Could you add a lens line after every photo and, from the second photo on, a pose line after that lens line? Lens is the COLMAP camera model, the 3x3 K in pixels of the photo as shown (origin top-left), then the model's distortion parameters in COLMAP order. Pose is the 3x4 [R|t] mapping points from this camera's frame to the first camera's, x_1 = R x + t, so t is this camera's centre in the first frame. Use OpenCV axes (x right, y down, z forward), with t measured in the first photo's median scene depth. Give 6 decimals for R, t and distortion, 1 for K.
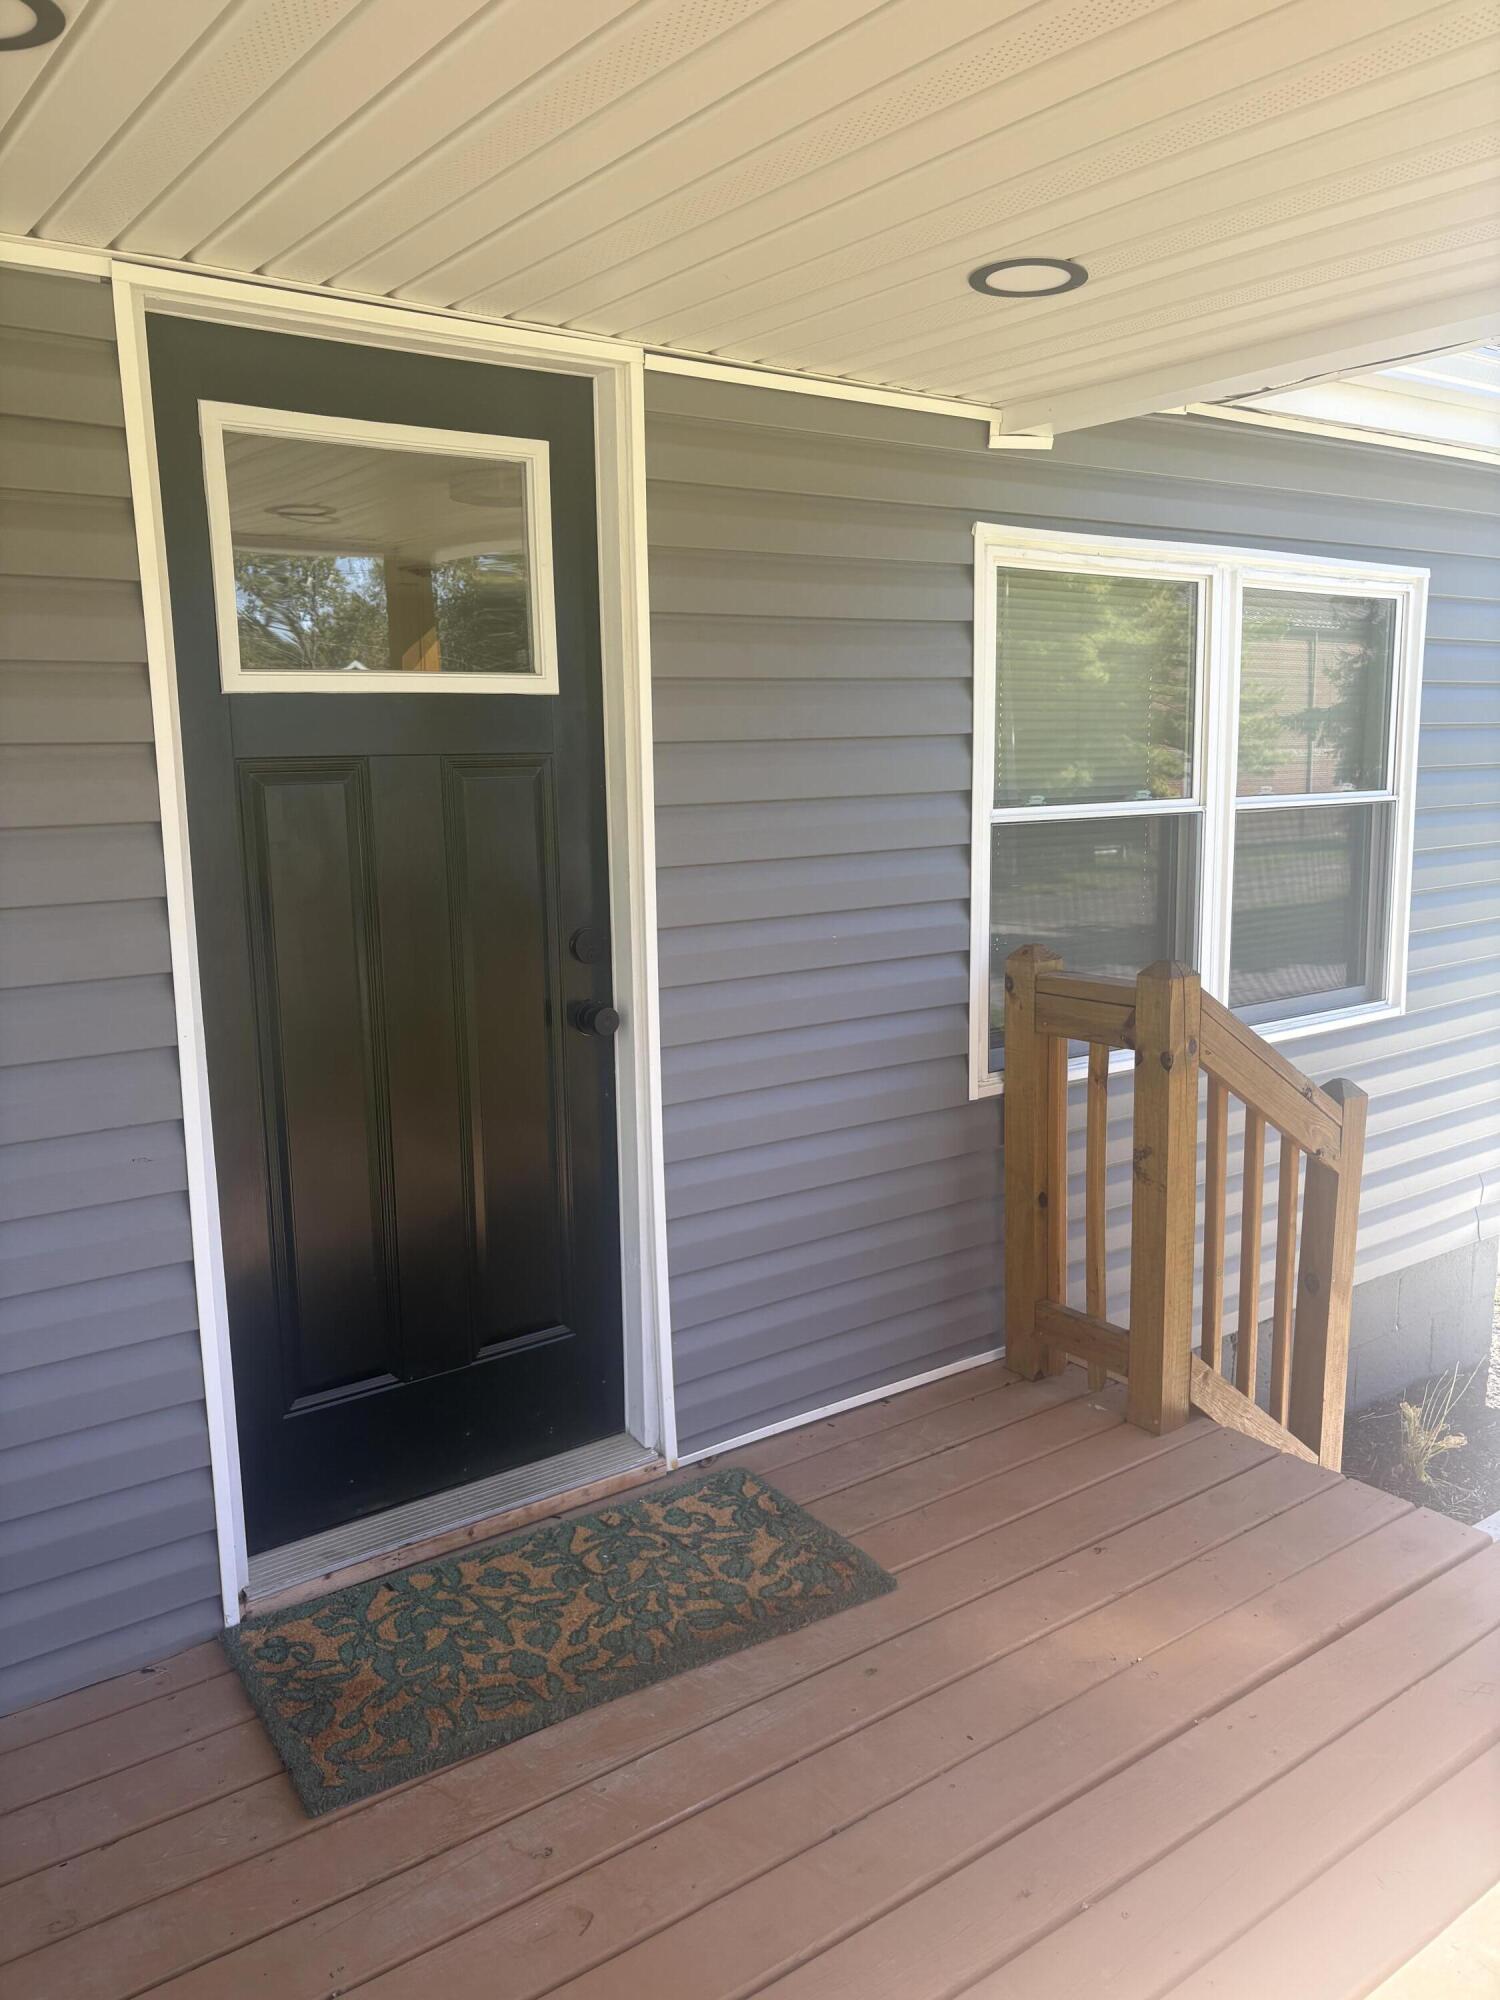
lens RADIAL K [[1511.8, 0, 750.0], [0, 1511.8, 1000.0], [0, 0, 1]] dist [0.001796, 0.044260]
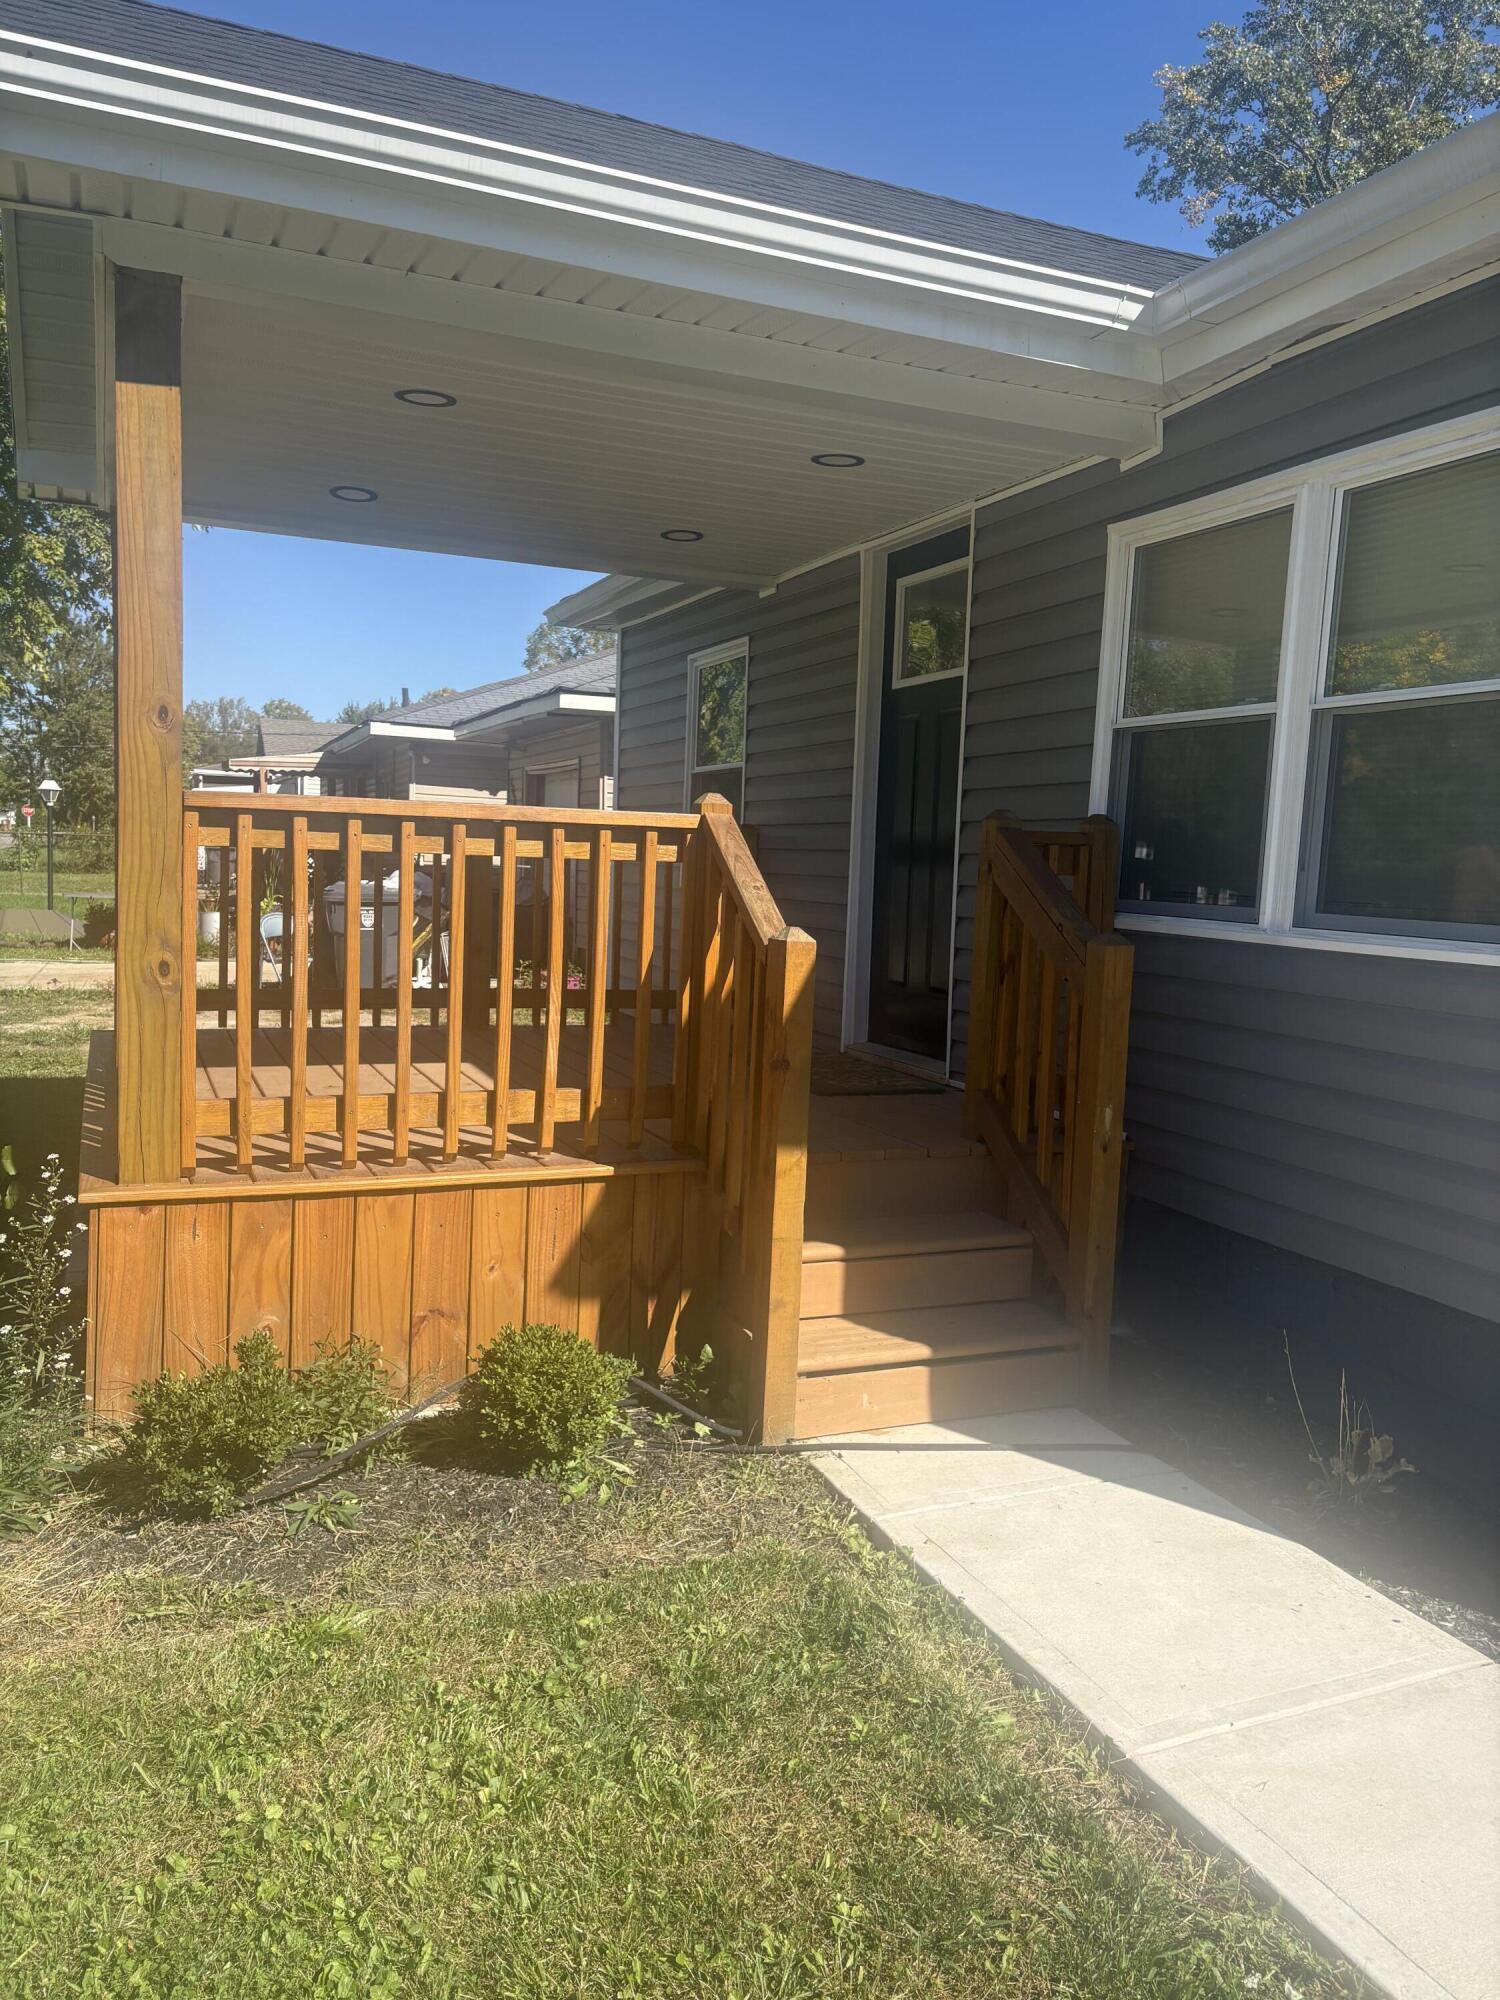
lens RADIAL K [[1511.8, 0, 750.0], [0, 1511.8, 1000.0], [0, 0, 1]] dist [0.001796, 0.044260]
pose [[-0.214188, 0.099237, -0.971738, 2.015577], [-0.190983, 0.971371, 0.141295, -0.006482], [0.957940, 0.215849, -0.189104, 1.225615]]
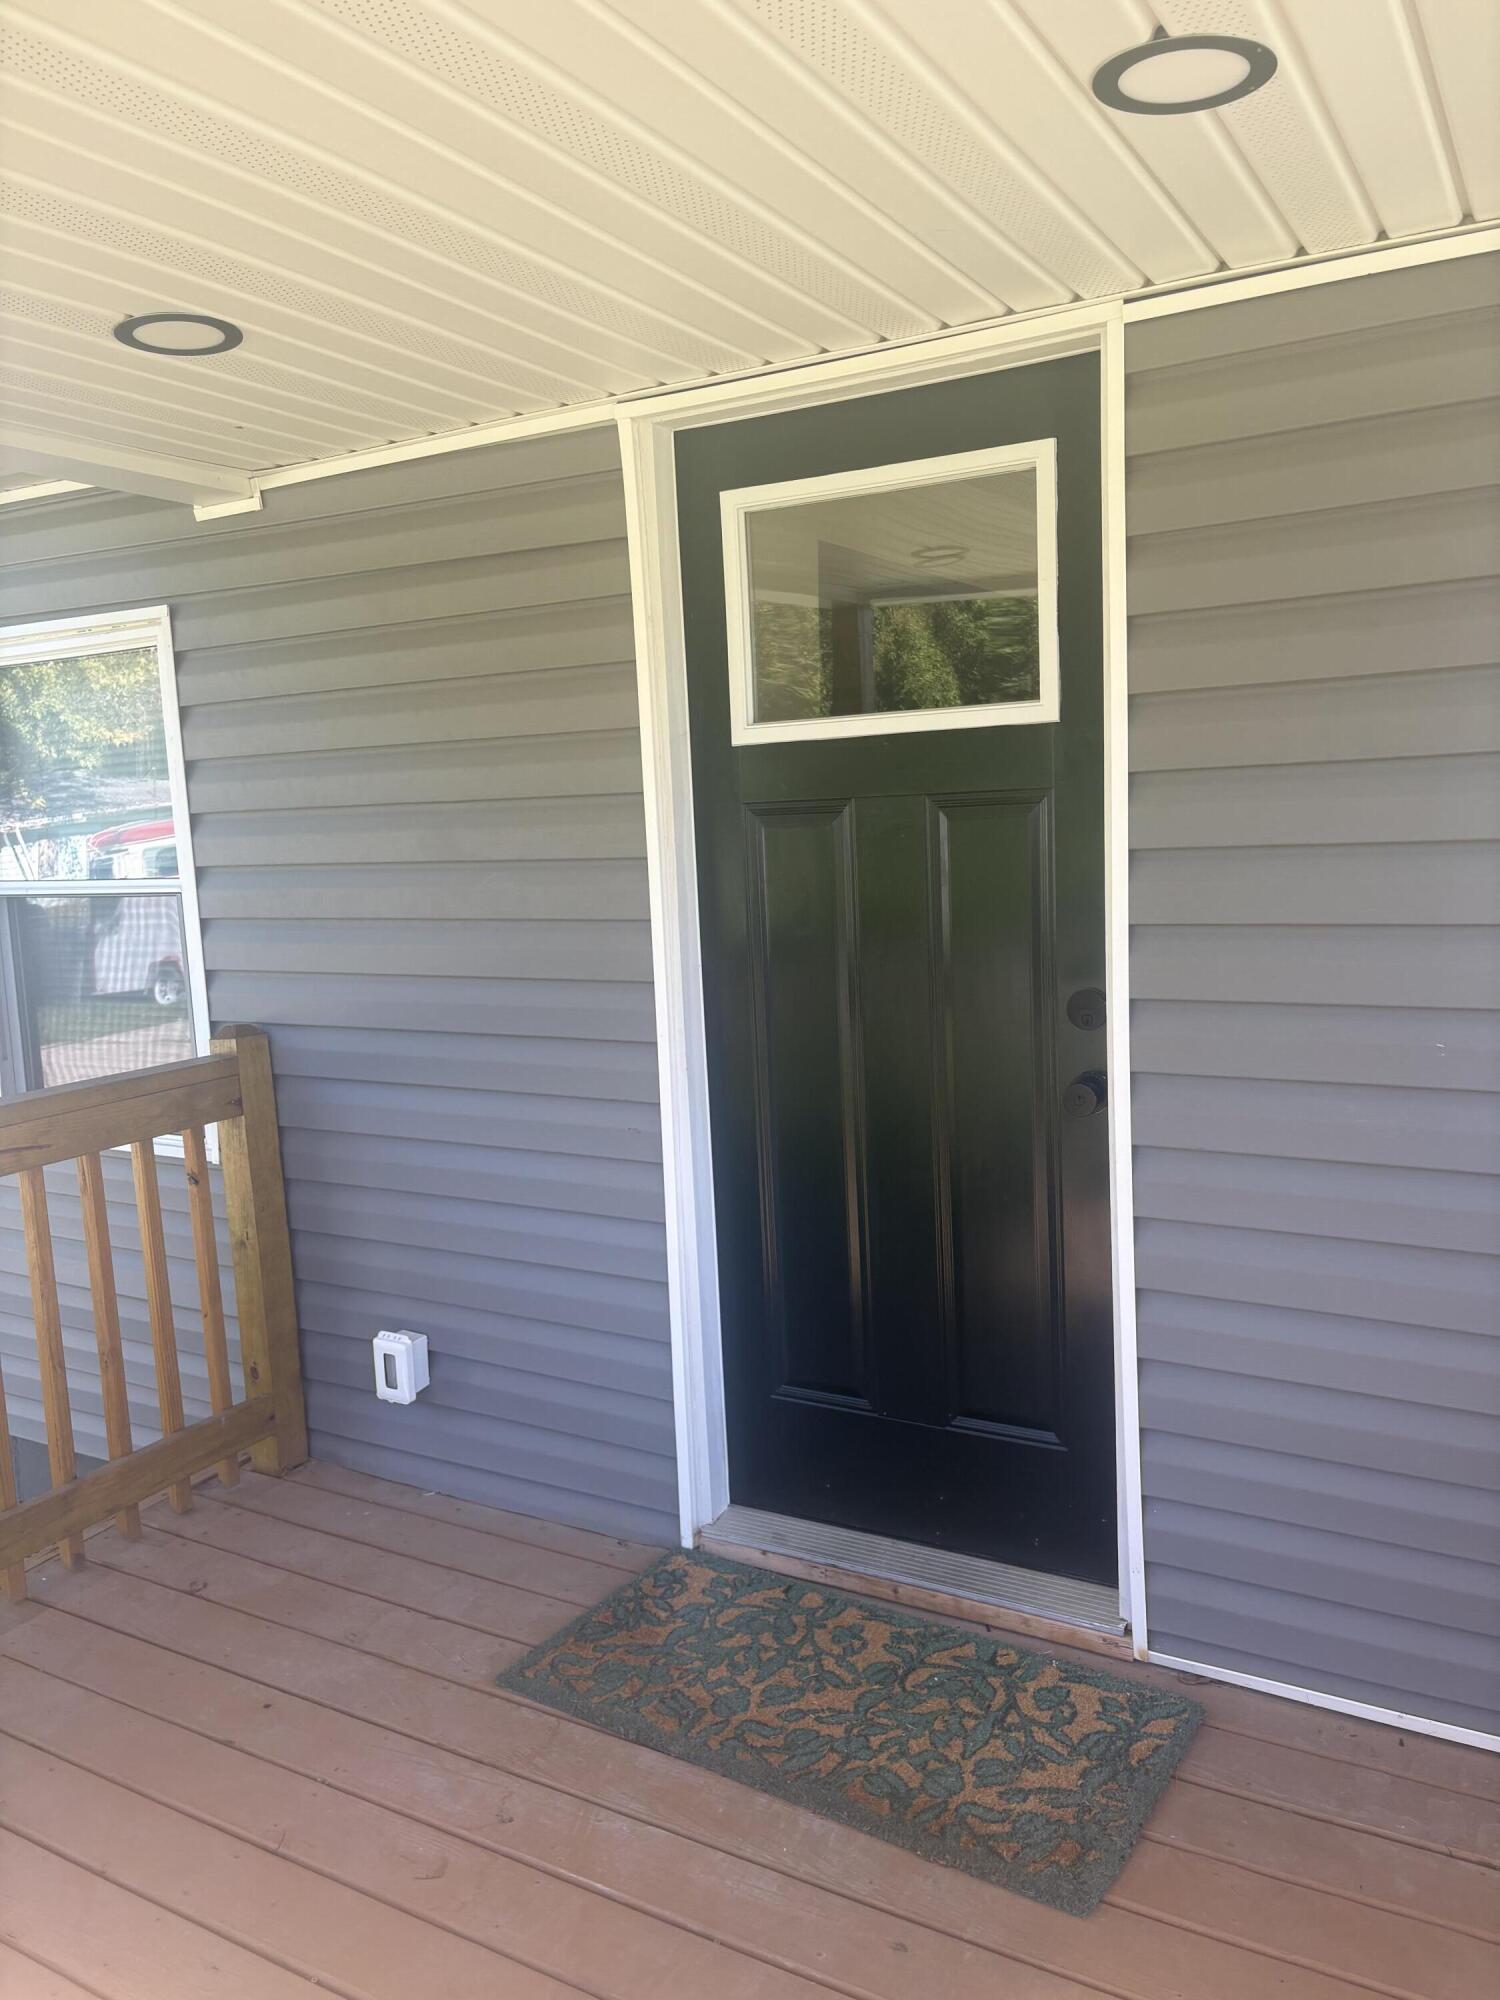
lens RADIAL K [[1511.8, 0, 750.0], [0, 1511.8, 1000.0], [0, 0, 1]] dist [0.001796, 0.044260]
pose [[0.407940, 0.117339, -0.905437, 0.635134], [-0.118995, 0.990081, 0.074696, -0.088543], [0.905221, 0.077271, 0.417856, 0.495236]]
